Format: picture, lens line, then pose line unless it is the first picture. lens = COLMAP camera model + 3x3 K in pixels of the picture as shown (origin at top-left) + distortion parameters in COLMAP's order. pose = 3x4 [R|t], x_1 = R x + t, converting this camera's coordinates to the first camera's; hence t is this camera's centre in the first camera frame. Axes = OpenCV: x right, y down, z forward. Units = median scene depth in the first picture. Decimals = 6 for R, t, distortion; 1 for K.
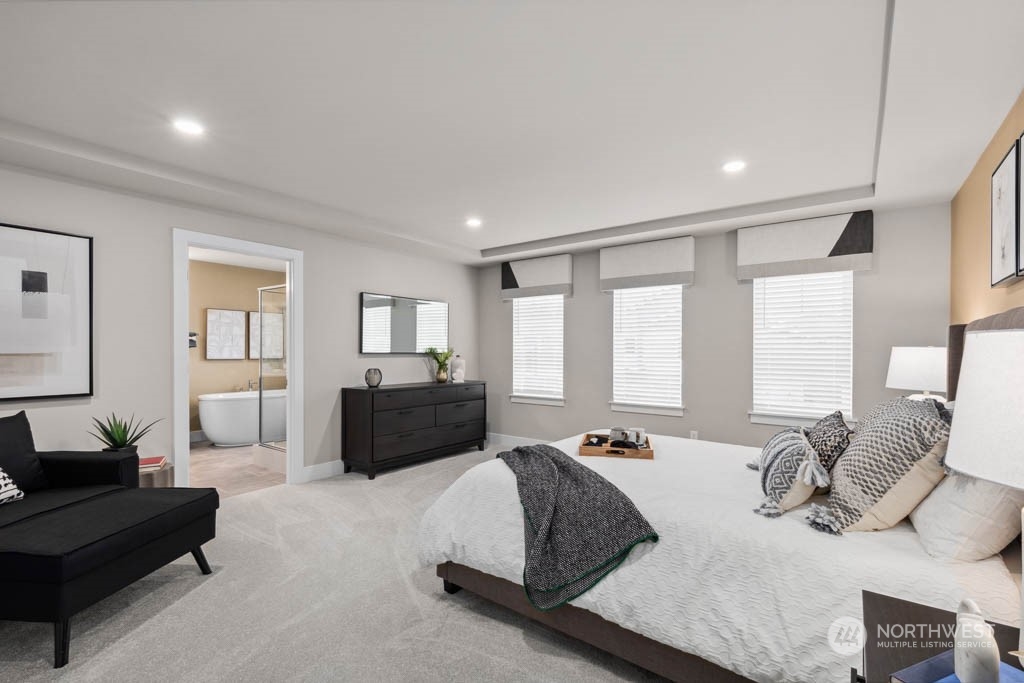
lens RADIAL K [[460.9, 0, 515.6], [0, 460.9, 349.4], [0, 0, 1]] dist [0.010436, 0.000482]
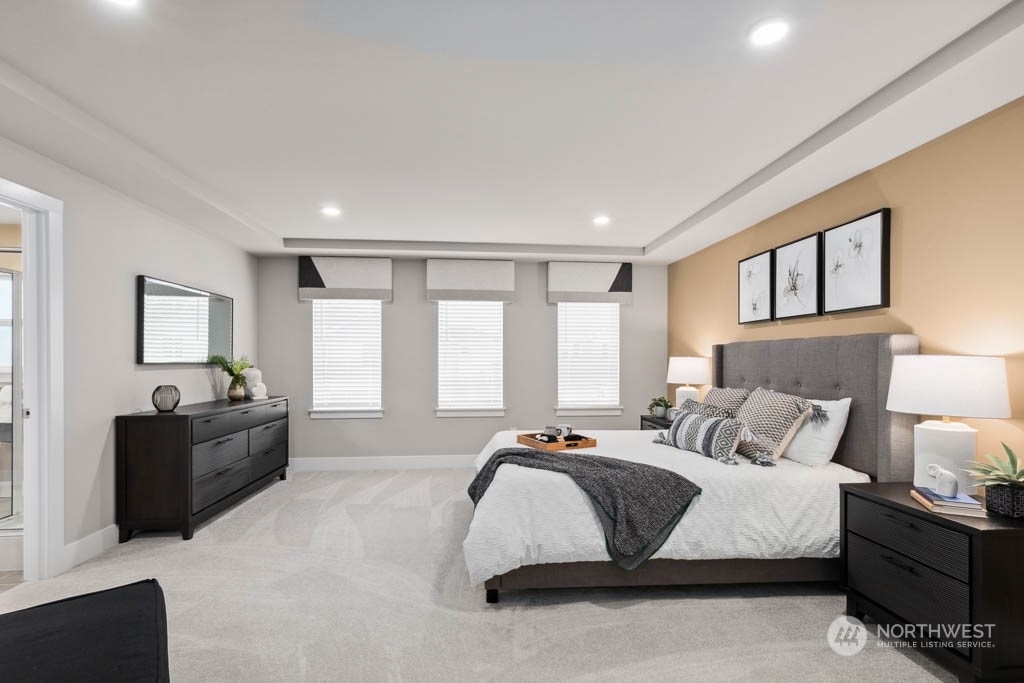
lens RADIAL K [[460.9, 0, 538.3], [0, 460.9, 357.1], [0, 0, 1]] dist [0.010436, 0.000482]
pose [[0.746667, 0.001542, 0.665196, -0.357553], [-0.002268, 0.999997, 0.000228, -0.003134], [-0.665194, -0.001679, 0.746669, 0.091294]]
